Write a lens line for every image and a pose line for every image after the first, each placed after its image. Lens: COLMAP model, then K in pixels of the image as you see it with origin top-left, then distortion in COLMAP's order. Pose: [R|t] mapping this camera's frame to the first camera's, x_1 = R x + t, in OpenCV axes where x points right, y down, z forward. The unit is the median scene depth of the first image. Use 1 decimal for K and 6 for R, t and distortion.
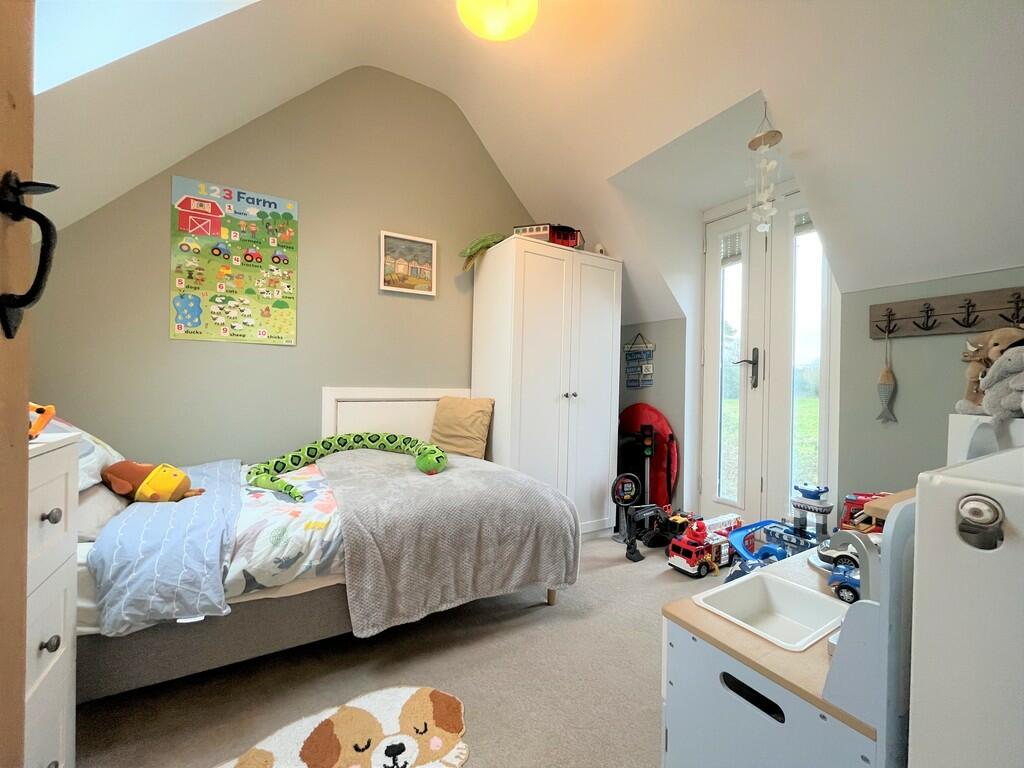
lens RADIAL K [[415.1, 0, 509.9], [0, 415.1, 385.9], [0, 0, 1]] dist [-0.002566, -0.000290]
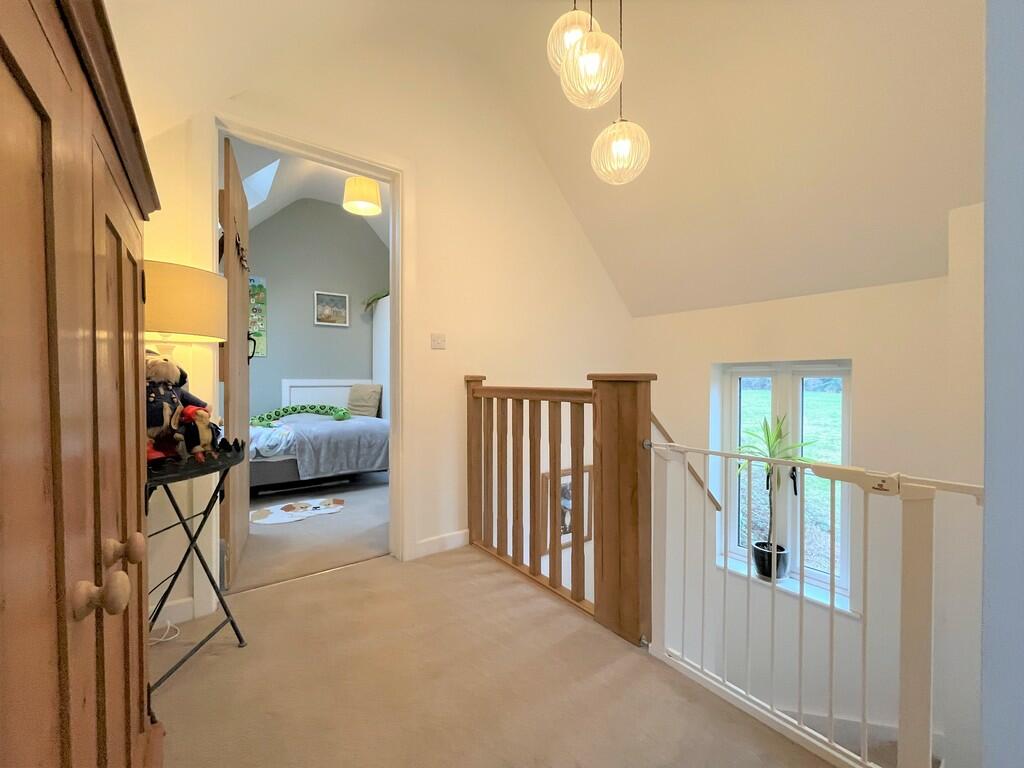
lens RADIAL K [[415.1, 0, 509.9], [0, 415.1, 385.9], [0, 0, 1]] dist [-0.002566, -0.000290]
pose [[0.995020, -0.015184, 0.098515, 0.383965], [0.014352, 0.999855, 0.009153, 0.031407], [-0.098640, -0.007693, 0.995093, -0.962321]]
